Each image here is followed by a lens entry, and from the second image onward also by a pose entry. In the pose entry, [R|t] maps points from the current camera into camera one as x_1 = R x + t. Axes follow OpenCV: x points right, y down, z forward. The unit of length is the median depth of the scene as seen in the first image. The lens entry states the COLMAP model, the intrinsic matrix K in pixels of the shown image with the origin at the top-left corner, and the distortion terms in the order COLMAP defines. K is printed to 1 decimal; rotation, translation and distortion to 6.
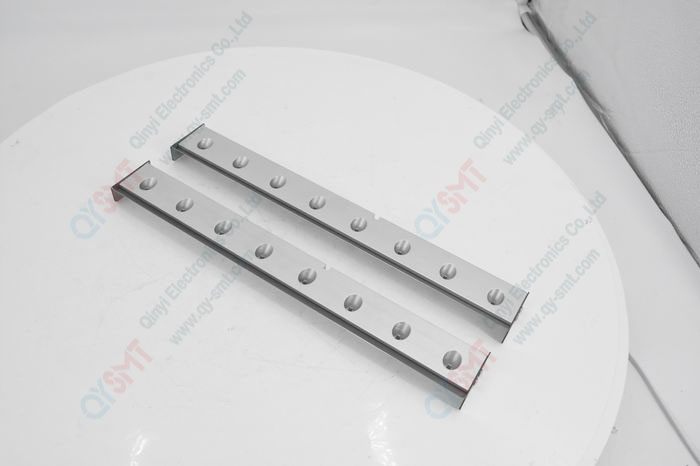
lens RADIAL K [[527.4, 0, 350.3], [0, 527.4, 232.5], [0, 0, 1]] dist [0.004706, -0.014129]
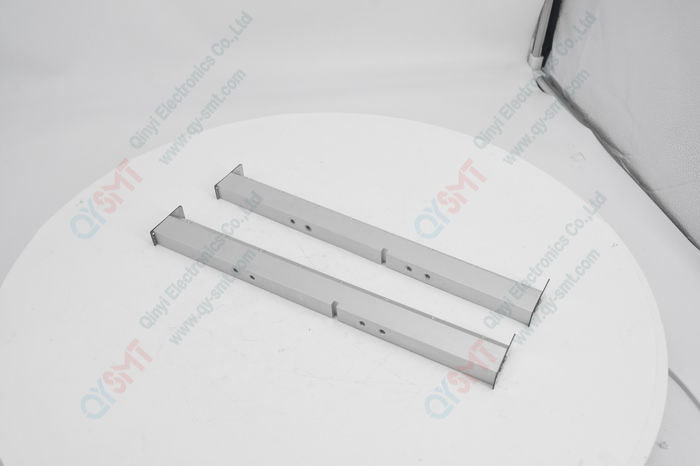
lens RADIAL K [[527.4, 0, 349.6], [0, 527.4, 232.0], [0, 0, 1]] dist [0.004706, -0.014129]
pose [[1.000000, 0.000167, 0.000336, -0.114360], [-0.000167, 1.000000, -0.000914, 0.000013], [-0.000337, 0.000914, 1.000000, 0.000056]]
